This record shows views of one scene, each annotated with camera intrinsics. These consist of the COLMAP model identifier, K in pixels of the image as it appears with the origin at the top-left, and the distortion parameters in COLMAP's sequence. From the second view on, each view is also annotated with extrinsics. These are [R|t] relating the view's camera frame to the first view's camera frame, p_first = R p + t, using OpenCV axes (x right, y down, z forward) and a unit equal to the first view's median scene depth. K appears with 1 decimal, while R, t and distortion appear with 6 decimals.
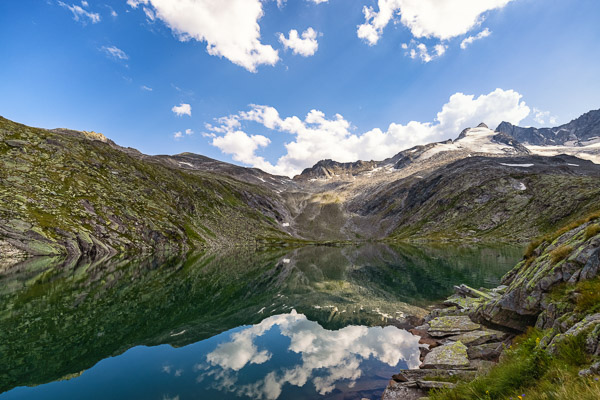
lens RADIAL K [[260.0, 0, 300.3], [0, 260.0, 202.4], [0, 0, 1]] dist [0.005911, 0.000144]
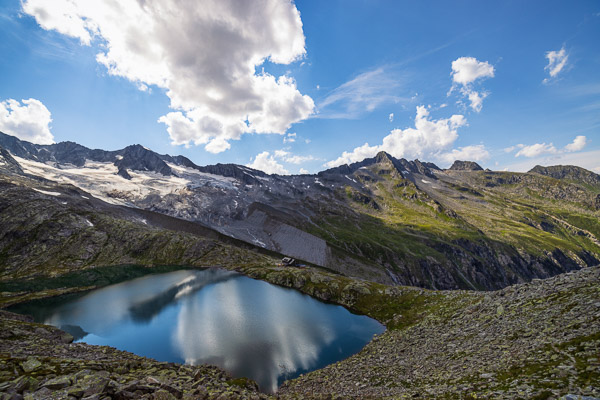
lens RADIAL K [[260.0, 0, 302.7], [0, 260.0, 200.0], [0, 0, 1]] dist [0.005911, 0.000144]
pose [[-0.097774, 0.078377, 0.992118, -0.372803], [-0.065535, 0.994223, -0.085001, -0.074807], [-0.993049, -0.073329, -0.092073, -0.015004]]
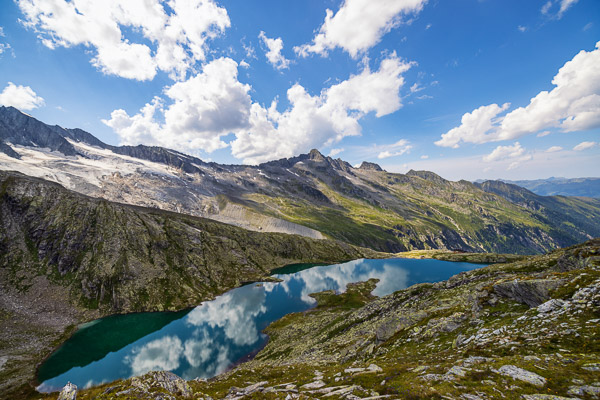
lens RADIAL K [[250.0, 0, 304.0], [0, 250.0, 201.8], [0, 0, 1]] dist [0.006301, -0.000744]
pose [[-0.527534, 0.014450, 0.849411, -0.226885], [-0.050187, 0.997579, -0.048140, -0.095711], [-0.848050, -0.068025, -0.525532, 0.608171]]
